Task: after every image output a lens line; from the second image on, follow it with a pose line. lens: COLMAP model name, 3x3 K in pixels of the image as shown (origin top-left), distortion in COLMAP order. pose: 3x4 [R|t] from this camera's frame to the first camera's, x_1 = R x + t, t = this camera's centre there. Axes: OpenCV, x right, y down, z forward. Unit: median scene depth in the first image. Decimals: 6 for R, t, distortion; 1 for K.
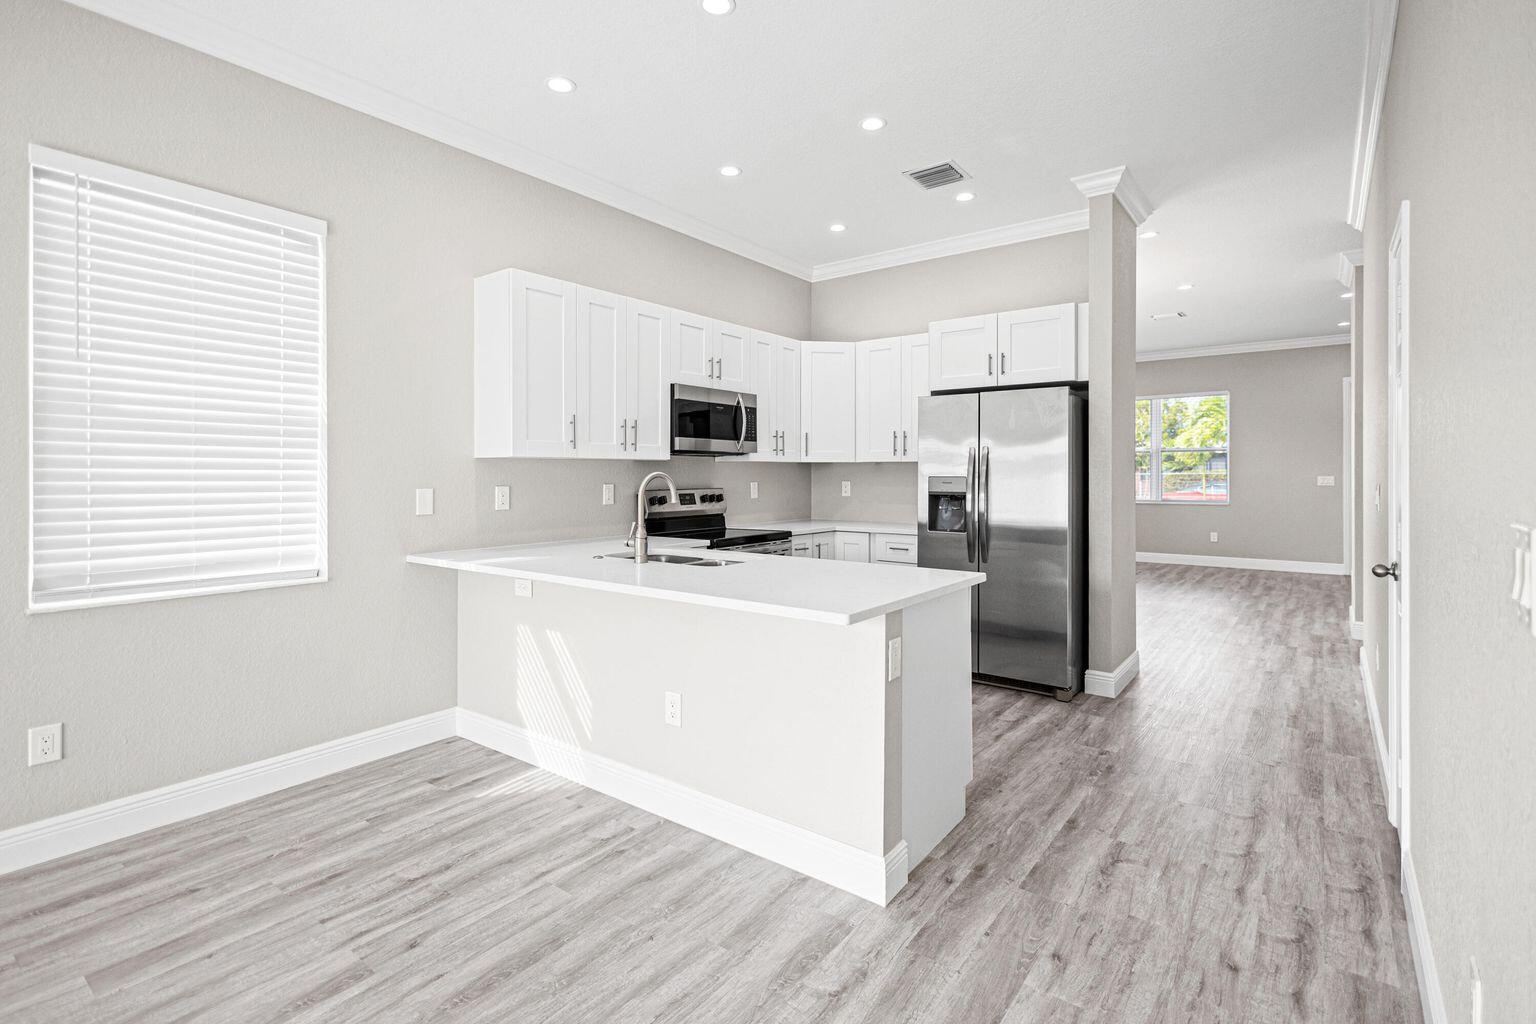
lens RADIAL K [[730.3, 0, 766.1], [0, 730.3, 487.4], [0, 0, 1]] dist [0.000836, -0.000458]
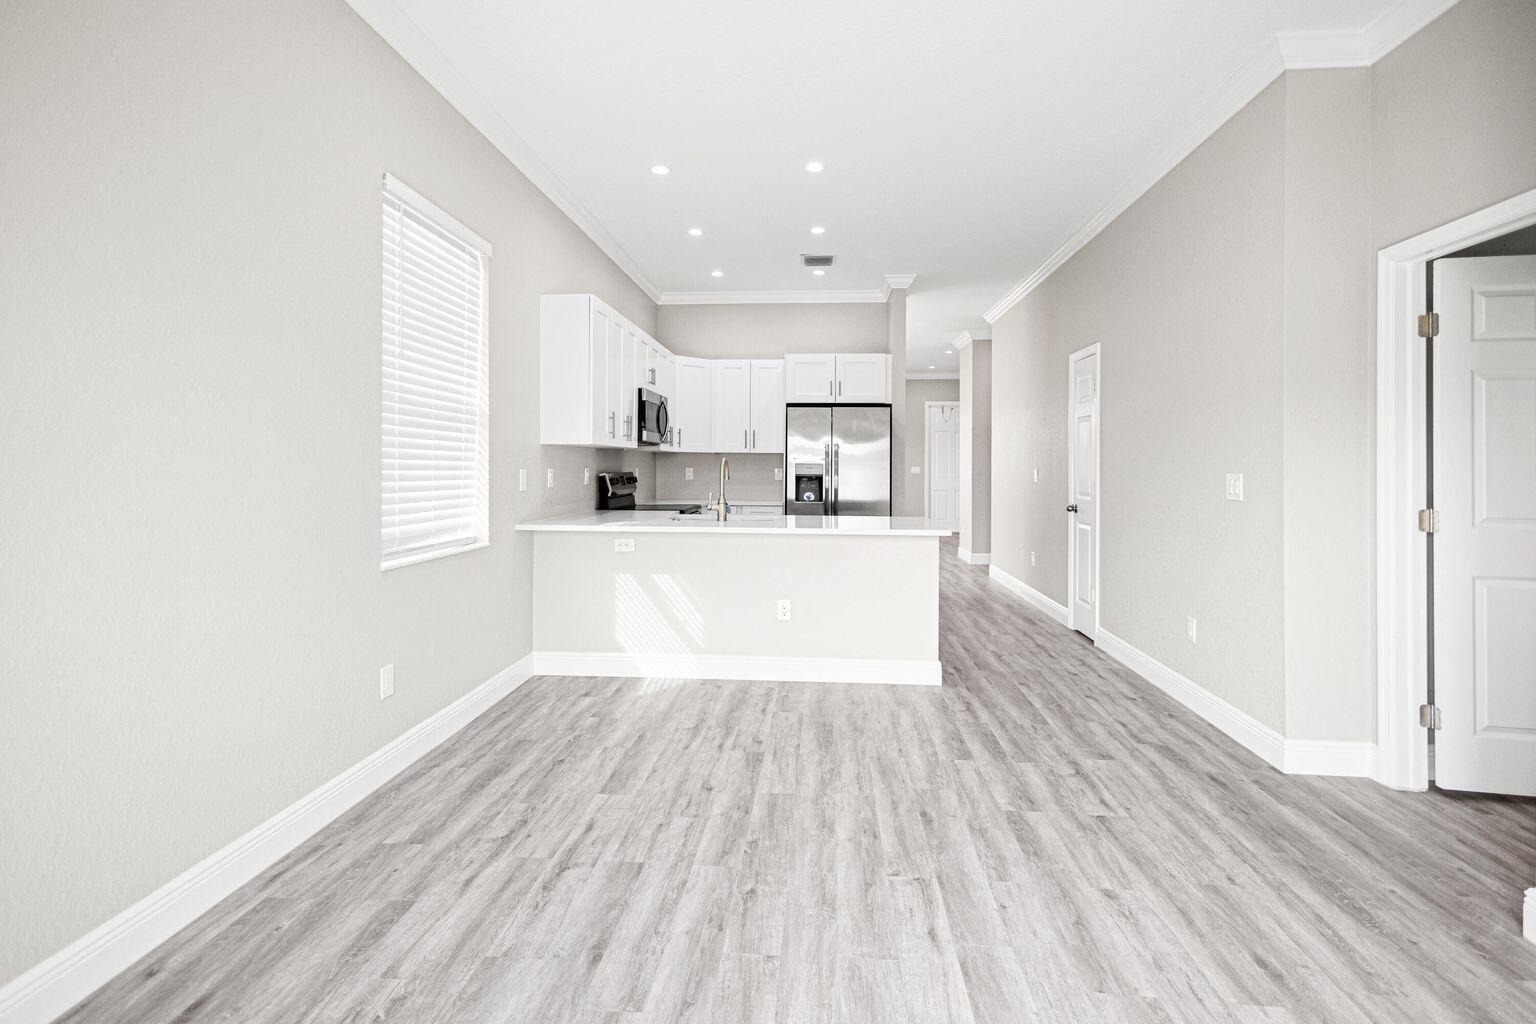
lens RADIAL K [[738.6, 0, 767.6], [0, 738.6, 479.0], [0, 0, 1]] dist [0.000332, -0.000048]
pose [[0.841383, -0.002496, 0.540433, -0.729983], [0.002356, 0.999997, 0.000950, 0.016227], [-0.540434, 0.000474, 0.841386, -0.222034]]
